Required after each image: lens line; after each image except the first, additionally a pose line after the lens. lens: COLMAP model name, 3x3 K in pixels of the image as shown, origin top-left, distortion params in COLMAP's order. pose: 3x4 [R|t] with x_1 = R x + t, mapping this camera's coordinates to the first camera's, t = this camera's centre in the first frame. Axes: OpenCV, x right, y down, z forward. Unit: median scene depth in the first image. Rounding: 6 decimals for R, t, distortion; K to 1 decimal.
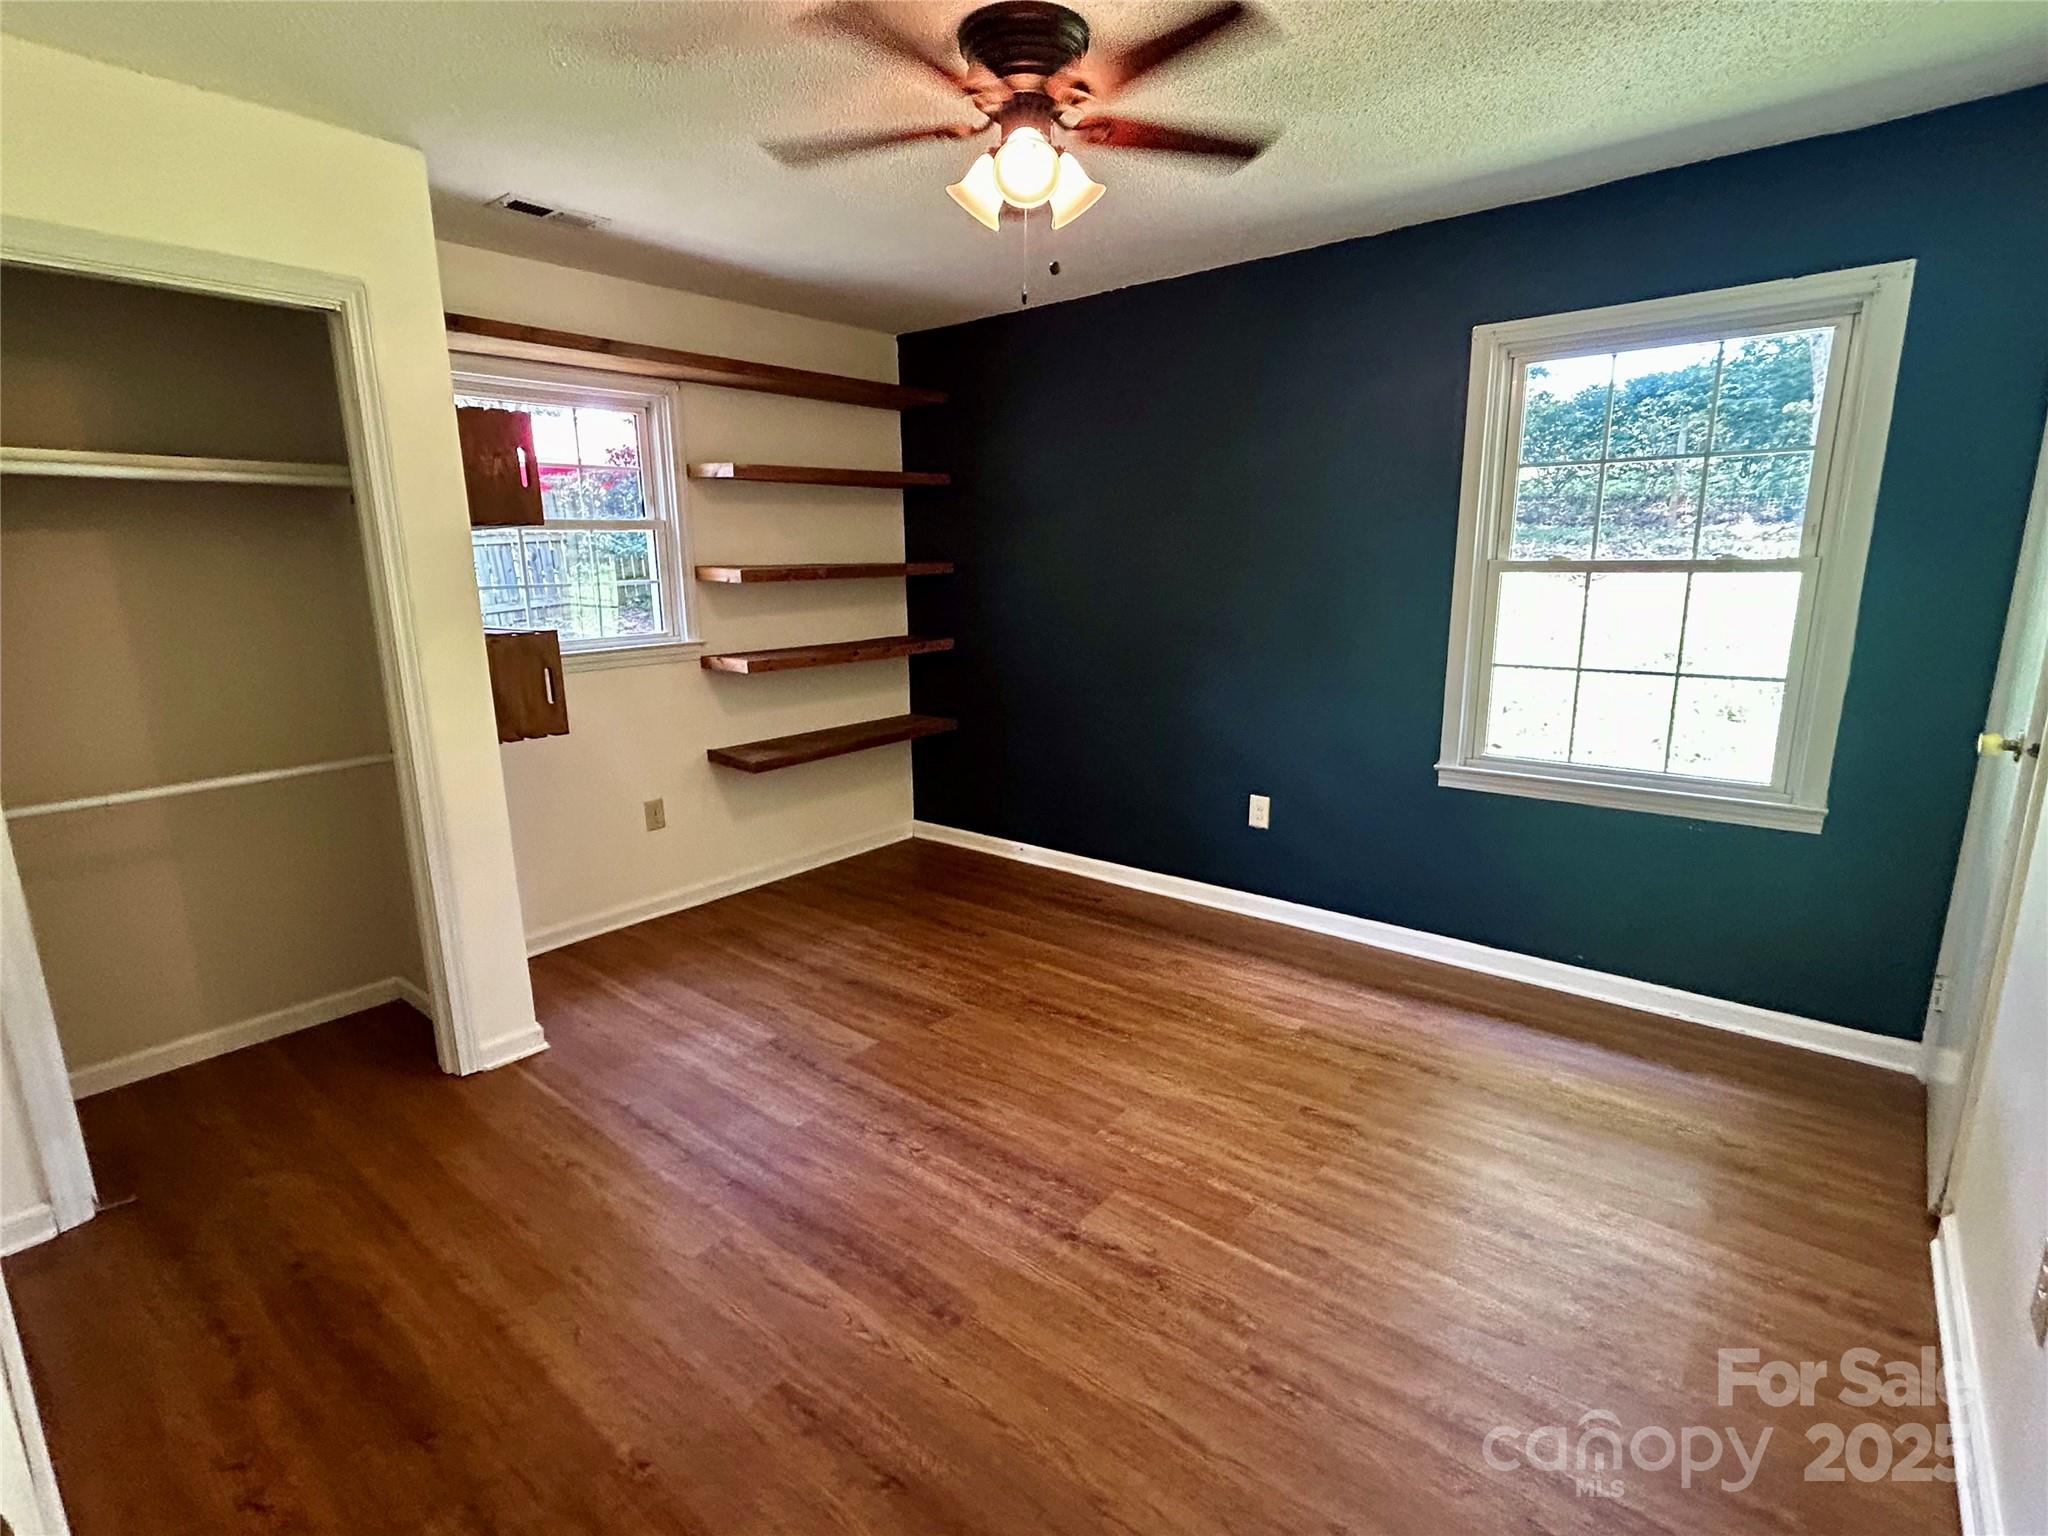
lens RADIAL K [[978.2, 0, 1027.9], [0, 978.2, 767.6], [0, 0, 1]] dist [-0.002488, 0.005826]
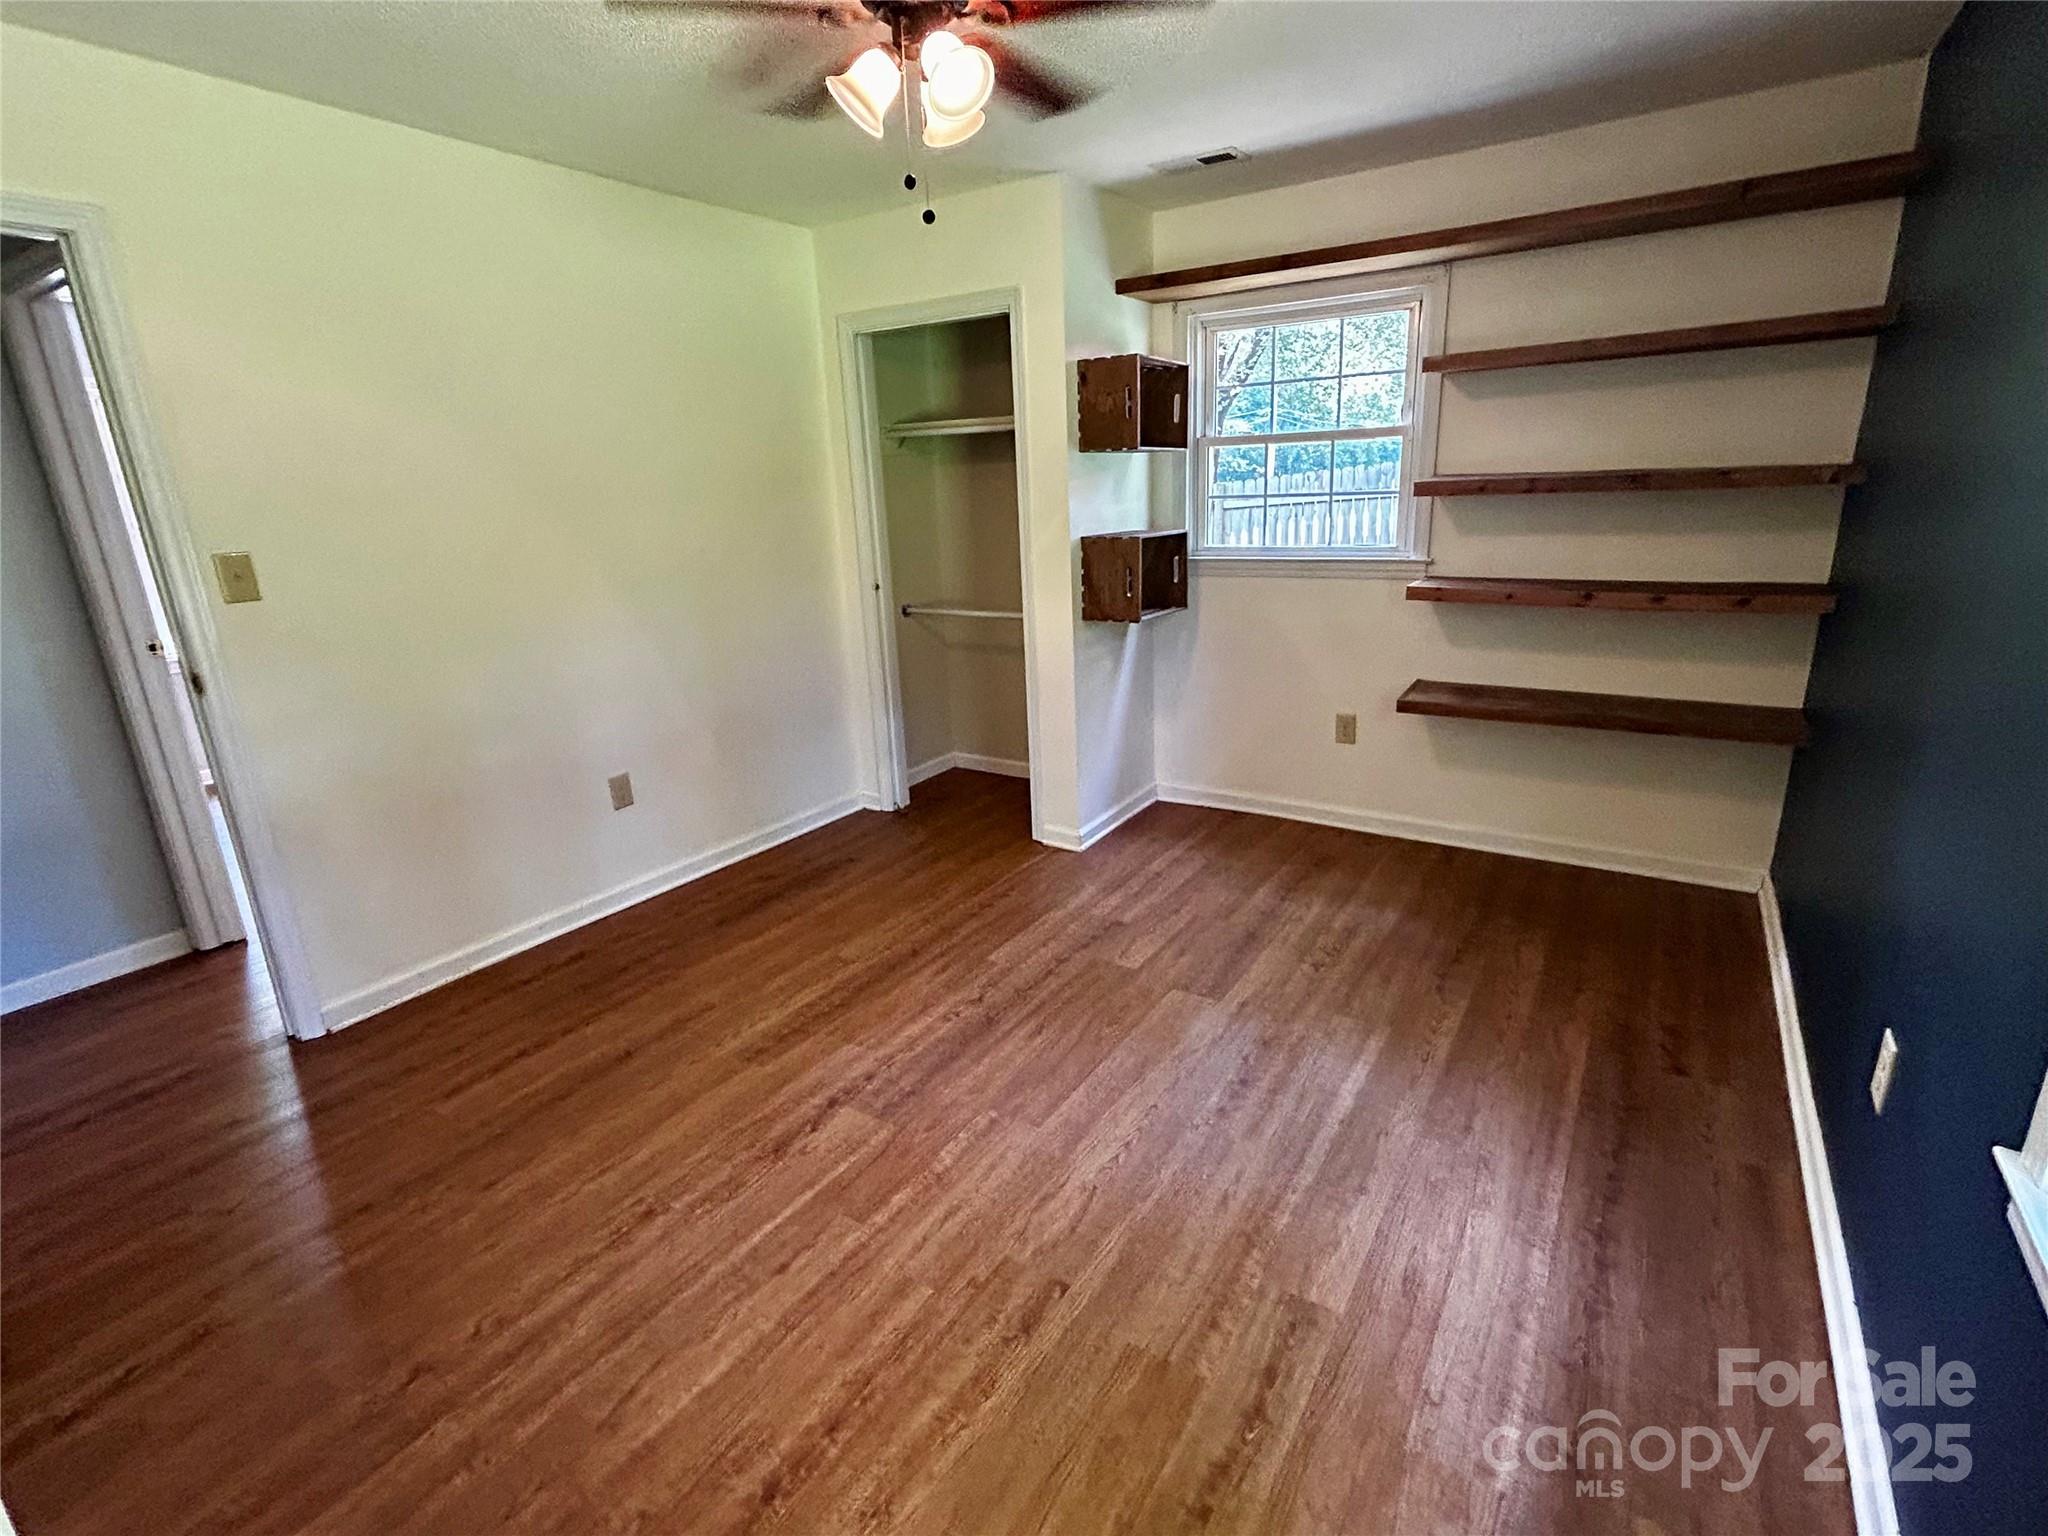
lens RADIAL K [[978.2, 0, 1026.6], [0, 978.2, 765.7], [0, 0, 1]] dist [-0.002488, 0.005826]
pose [[0.108867, 0.290937, -0.950528, 0.737098], [-0.179035, 0.946313, 0.269142, -0.170941], [0.977801, 0.140877, 0.155110, 0.703039]]
